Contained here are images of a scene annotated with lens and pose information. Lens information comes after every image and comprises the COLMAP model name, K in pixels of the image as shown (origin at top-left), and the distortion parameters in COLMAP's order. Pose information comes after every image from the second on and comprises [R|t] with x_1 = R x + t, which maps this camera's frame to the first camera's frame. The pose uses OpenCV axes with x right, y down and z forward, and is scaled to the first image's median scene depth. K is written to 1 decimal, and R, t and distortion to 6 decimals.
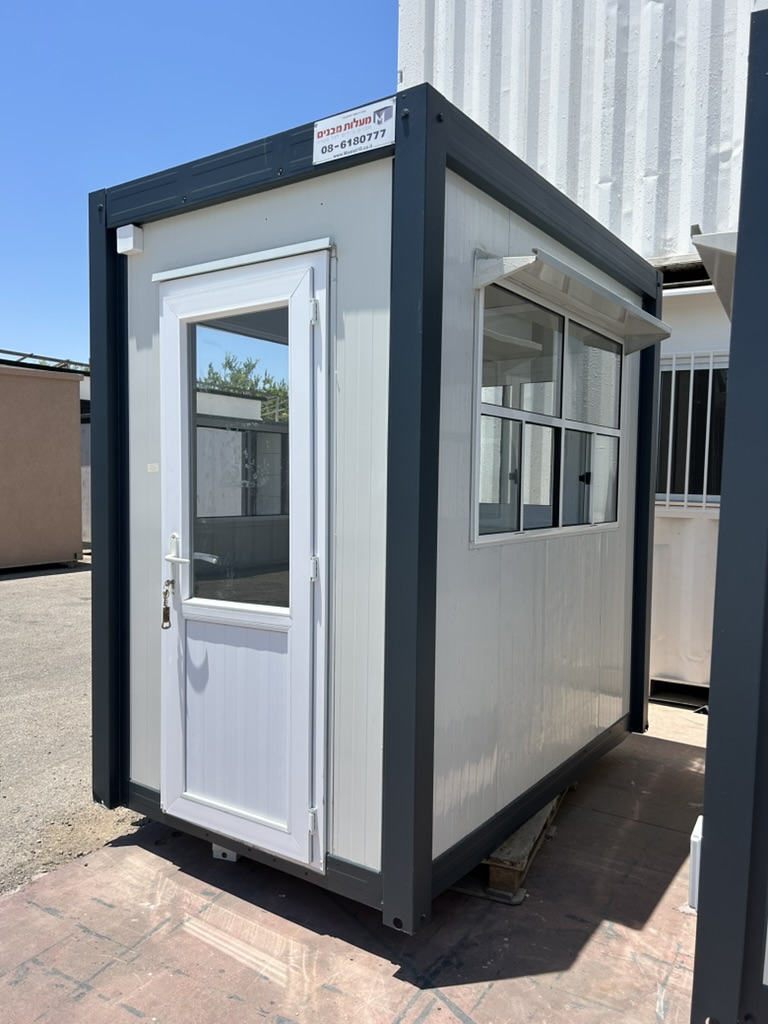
lens RADIAL K [[770.3, 0, 385.1], [0, 770.3, 517.7], [0, 0, 1]] dist [0.062411, -0.062616]
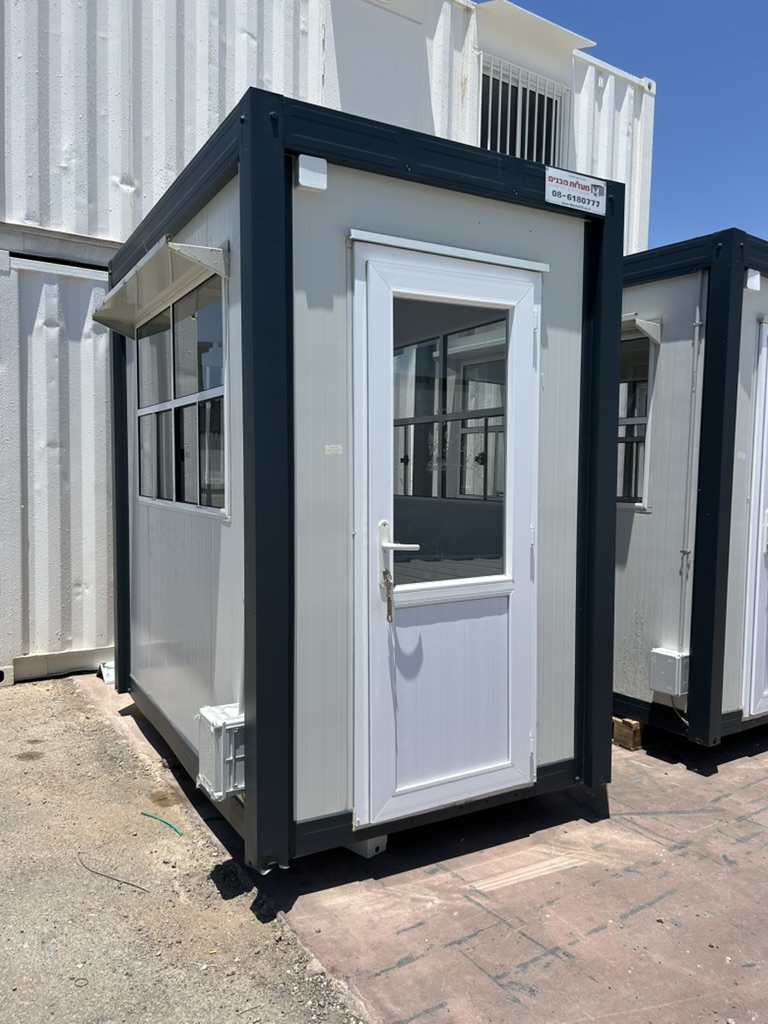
lens RADIAL K [[770.3, 0, 390.1], [0, 770.3, 512.8], [0, 0, 1]] dist [0.062411, -0.062616]
pose [[0.428778, -0.063617, 0.901167, -1.253425], [0.041160, 0.997857, 0.050859, -0.040235], [-0.902472, 0.015285, 0.430478, 0.673370]]
